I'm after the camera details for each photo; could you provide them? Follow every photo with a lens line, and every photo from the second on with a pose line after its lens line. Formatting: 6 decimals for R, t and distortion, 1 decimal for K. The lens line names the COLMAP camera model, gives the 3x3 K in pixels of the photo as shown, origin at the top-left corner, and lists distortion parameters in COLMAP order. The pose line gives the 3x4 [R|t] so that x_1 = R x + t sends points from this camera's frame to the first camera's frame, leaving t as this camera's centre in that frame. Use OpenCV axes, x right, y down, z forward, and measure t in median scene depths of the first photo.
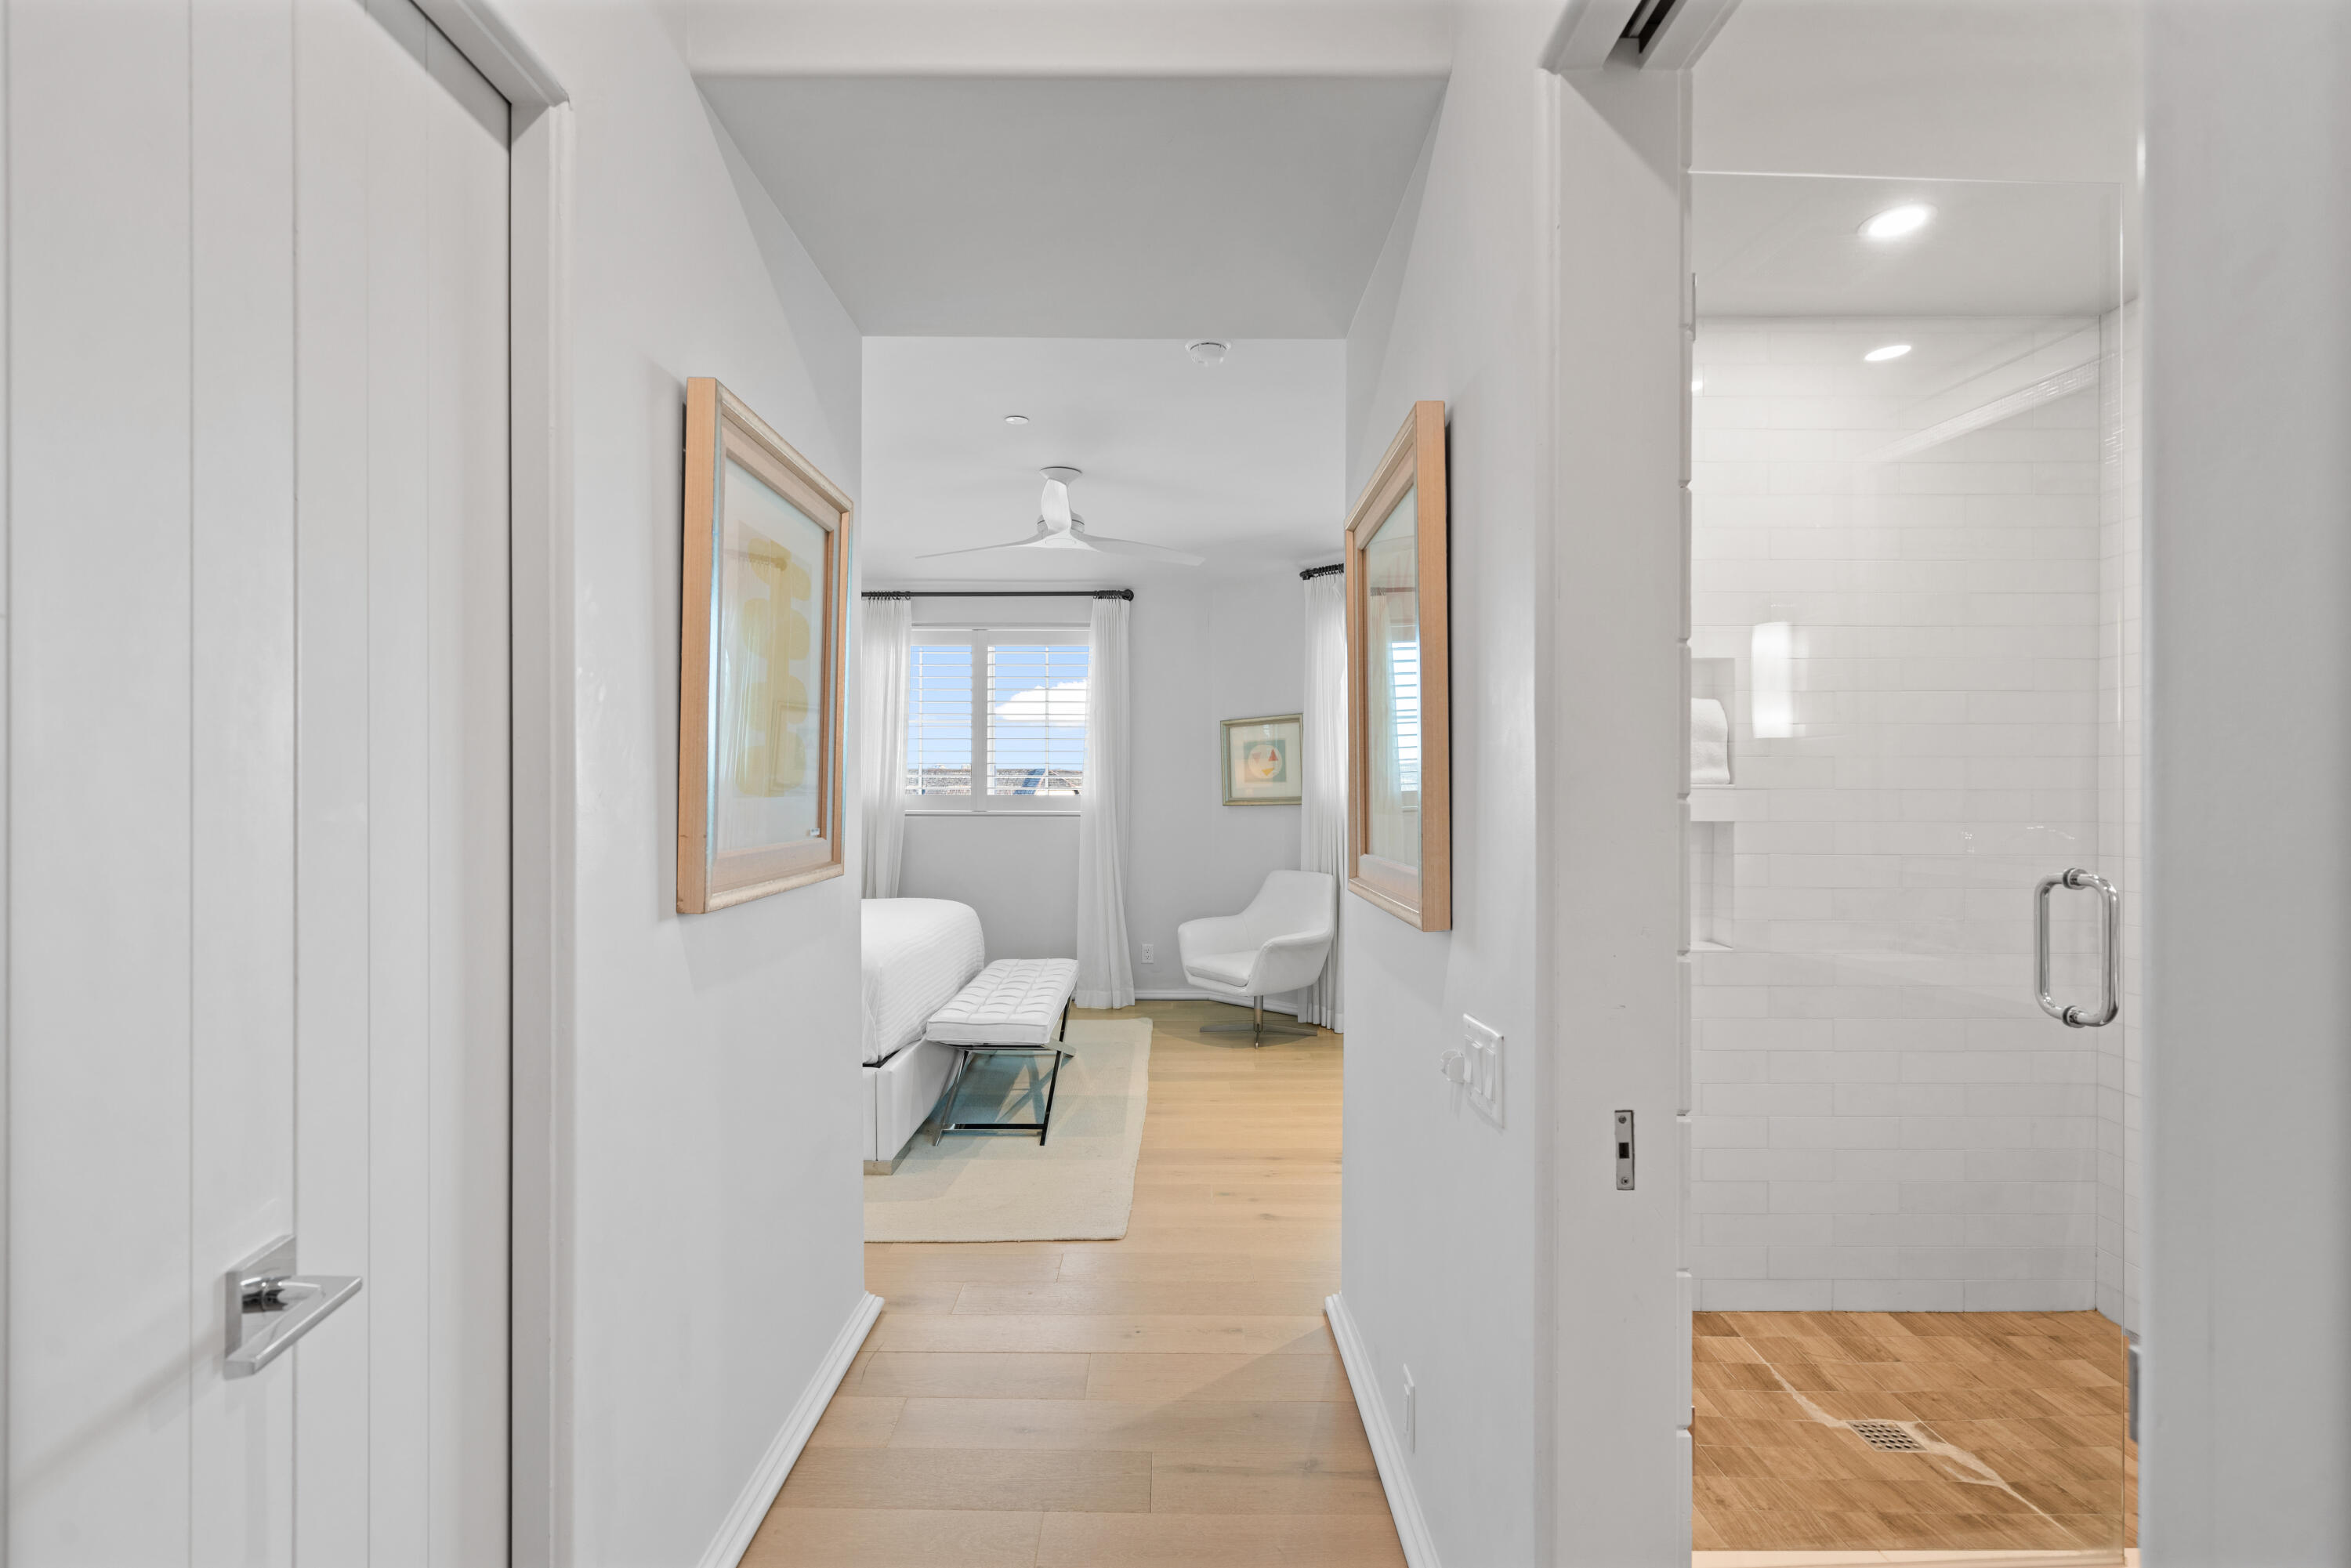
lens RADIAL K [[1080.2, 0, 1166.6], [0, 1080.2, 795.5], [0, 0, 1]] dist [0.001099, -0.000282]
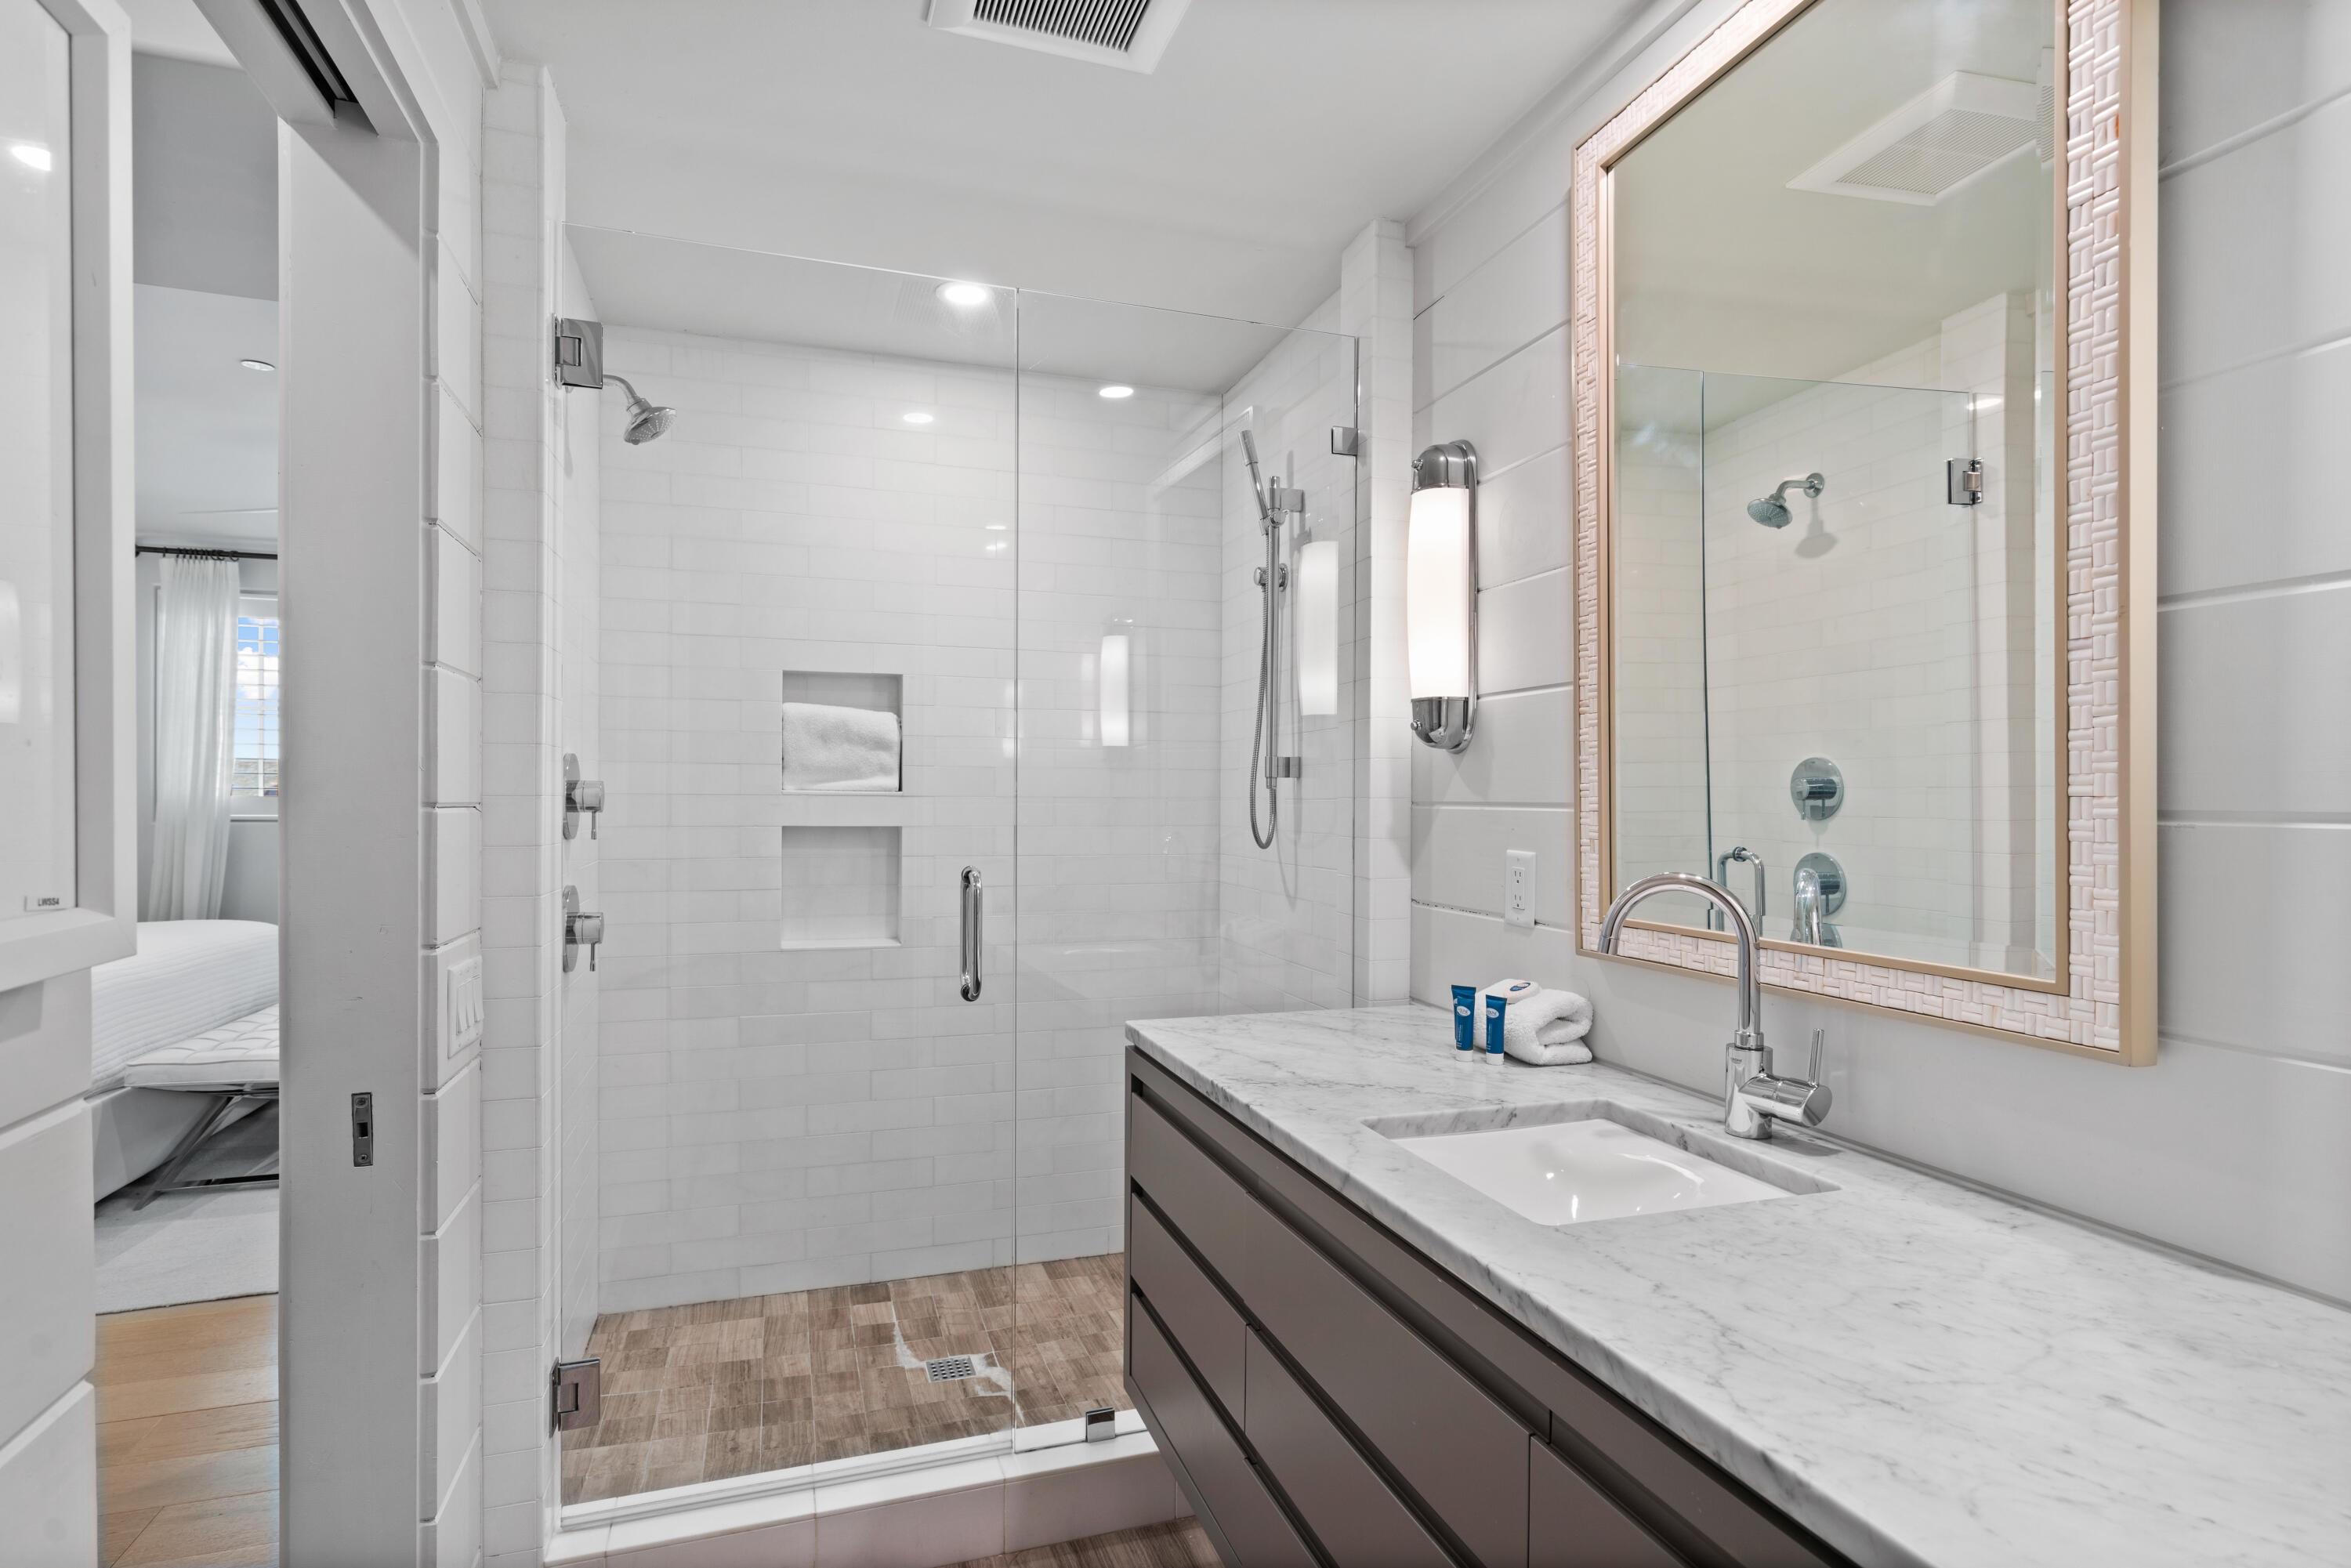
lens RADIAL K [[1161.5, 0, 1173.3], [0, 1161.5, 810.4], [0, 0, 1]] dist [-0.002467, 0.000029]
pose [[0.948948, 0.000333, 0.315432, 0.455763], [-0.003540, 0.999948, 0.009595, -0.004250], [-0.315412, -0.010221, 0.948900, -0.200385]]
